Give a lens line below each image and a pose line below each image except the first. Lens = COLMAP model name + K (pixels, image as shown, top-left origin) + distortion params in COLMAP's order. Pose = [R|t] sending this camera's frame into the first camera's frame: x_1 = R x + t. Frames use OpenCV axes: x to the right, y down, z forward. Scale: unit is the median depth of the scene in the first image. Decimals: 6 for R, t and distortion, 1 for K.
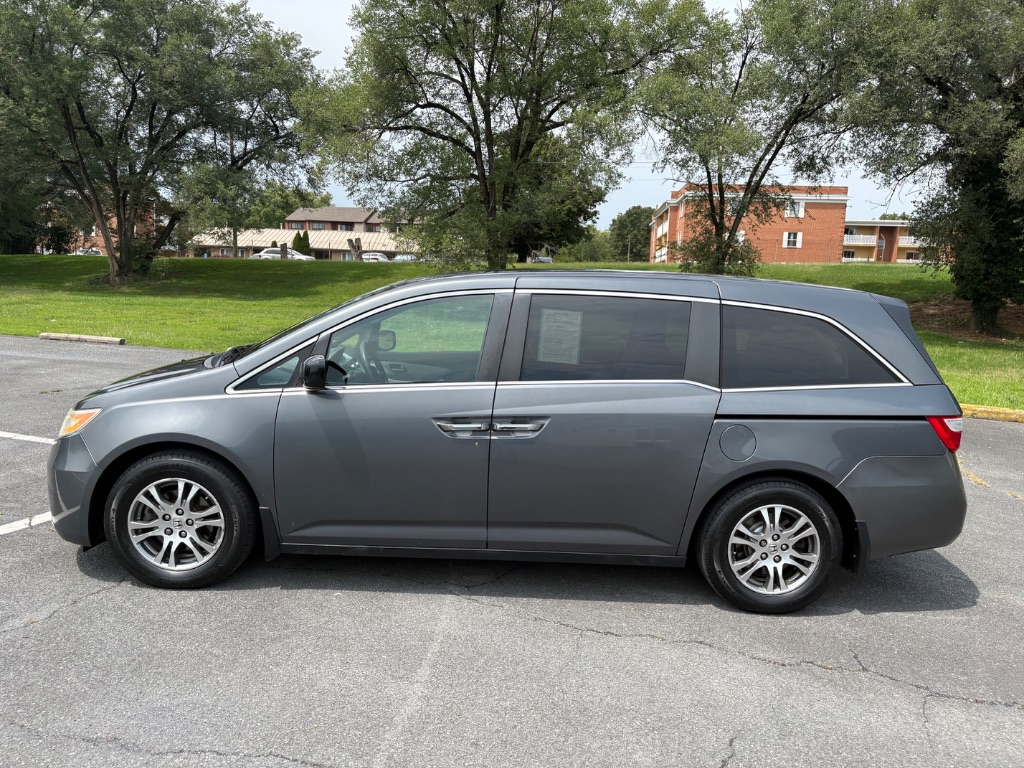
lens RADIAL K [[784.8, 0, 516.9], [0, 784.8, 384.3], [0, 0, 1]] dist [0.072235, -0.086479]
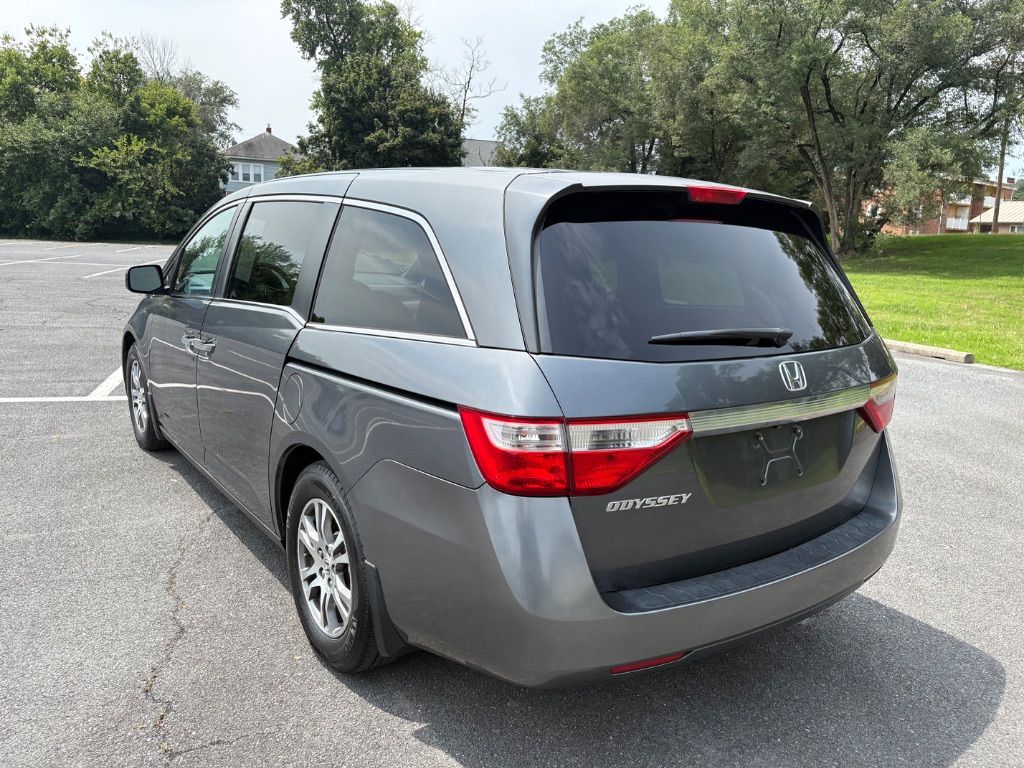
lens RADIAL K [[784.8, 0, 516.9], [0, 784.8, 384.3], [0, 0, 1]] dist [0.072235, -0.086479]
pose [[0.558942, 0.130384, -0.818892, 0.150515], [-0.116459, 0.990116, 0.078157, -0.002744], [0.820988, 0.051682, 0.568602, 0.117968]]
